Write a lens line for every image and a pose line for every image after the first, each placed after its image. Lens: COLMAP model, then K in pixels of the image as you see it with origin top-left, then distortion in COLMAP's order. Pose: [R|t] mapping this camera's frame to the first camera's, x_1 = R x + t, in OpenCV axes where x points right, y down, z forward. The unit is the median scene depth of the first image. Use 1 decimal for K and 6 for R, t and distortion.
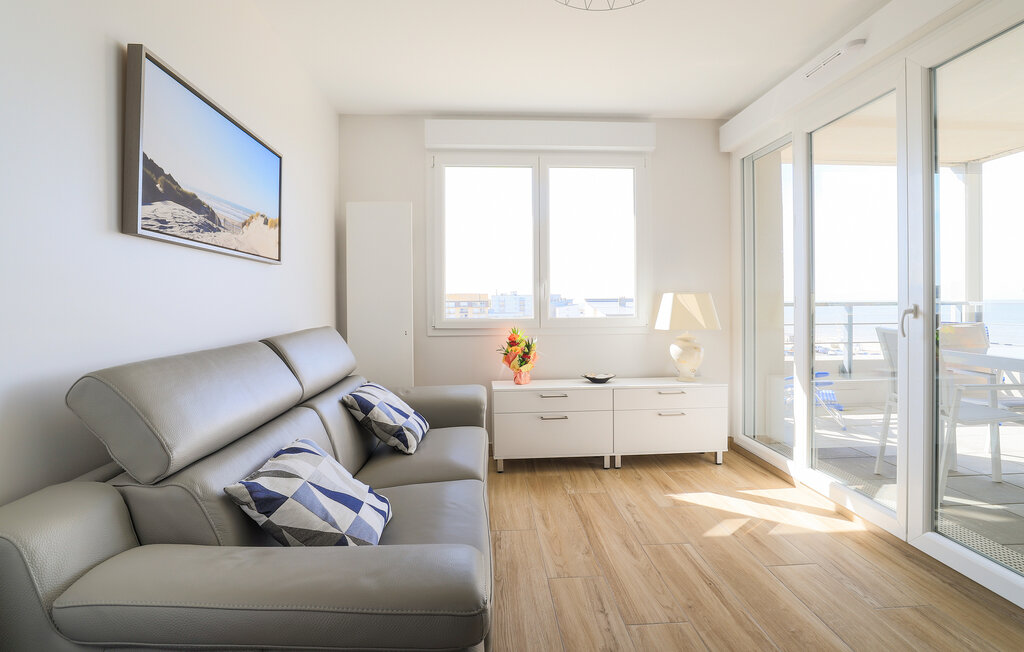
lens RADIAL K [[497.1, 0, 511.3], [0, 497.1, 301.8], [0, 0, 1]] dist [-0.031480, 0.005348]
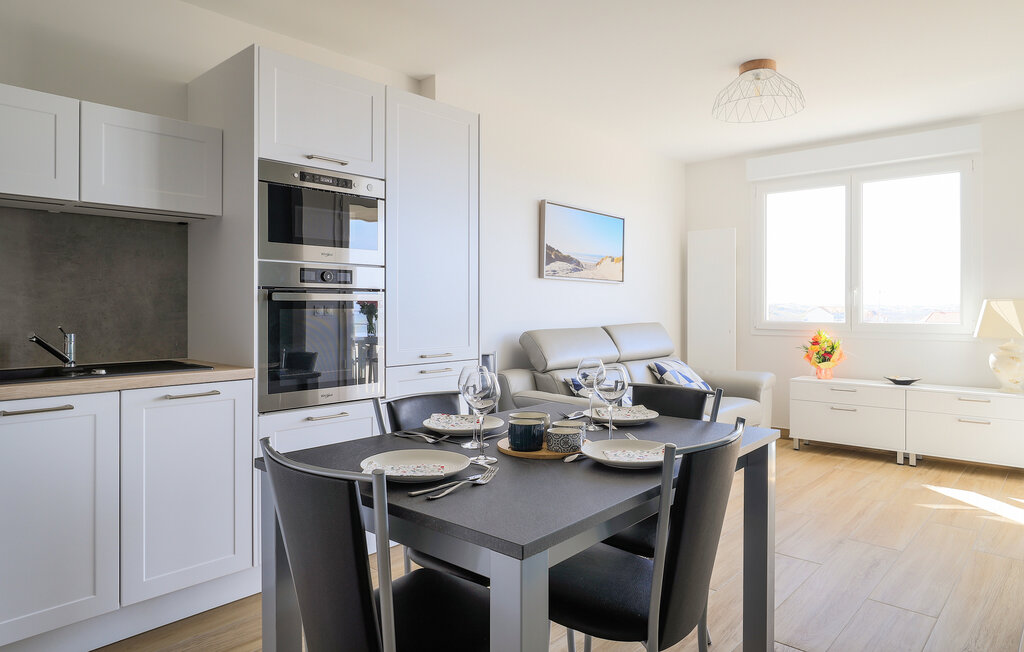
lens RADIAL K [[635.0, 0, 507.8], [0, 635.0, 306.3], [0, 0, 1]] dist [-0.026081, 0.017699]
pose [[0.694833, 0.007854, -0.719129, 0.592273], [-0.005521, 0.999969, 0.005587, -0.007004], [0.719150, 0.000089, 0.694855, -0.566484]]
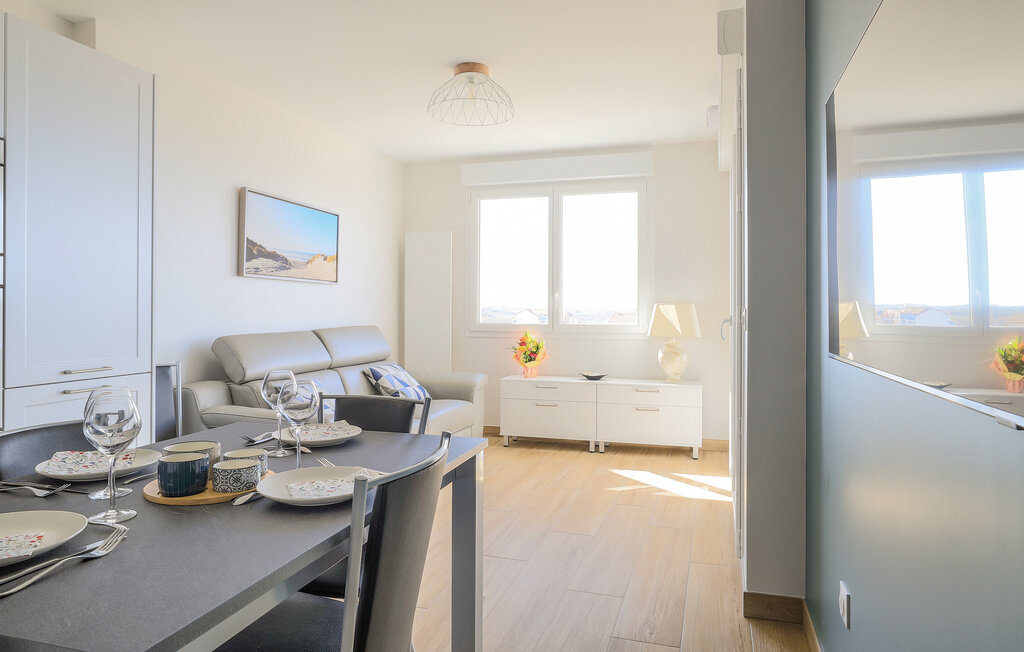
lens RADIAL K [[635.0, 0, 509.4], [0, 635.0, 307.4], [0, 0, 1]] dist [-0.026081, 0.017699]
pose [[0.931636, 0.009615, -0.363266, 0.567831], [-0.010139, 0.999948, 0.000463, -0.007074], [0.363252, 0.003252, 0.931685, -0.494137]]
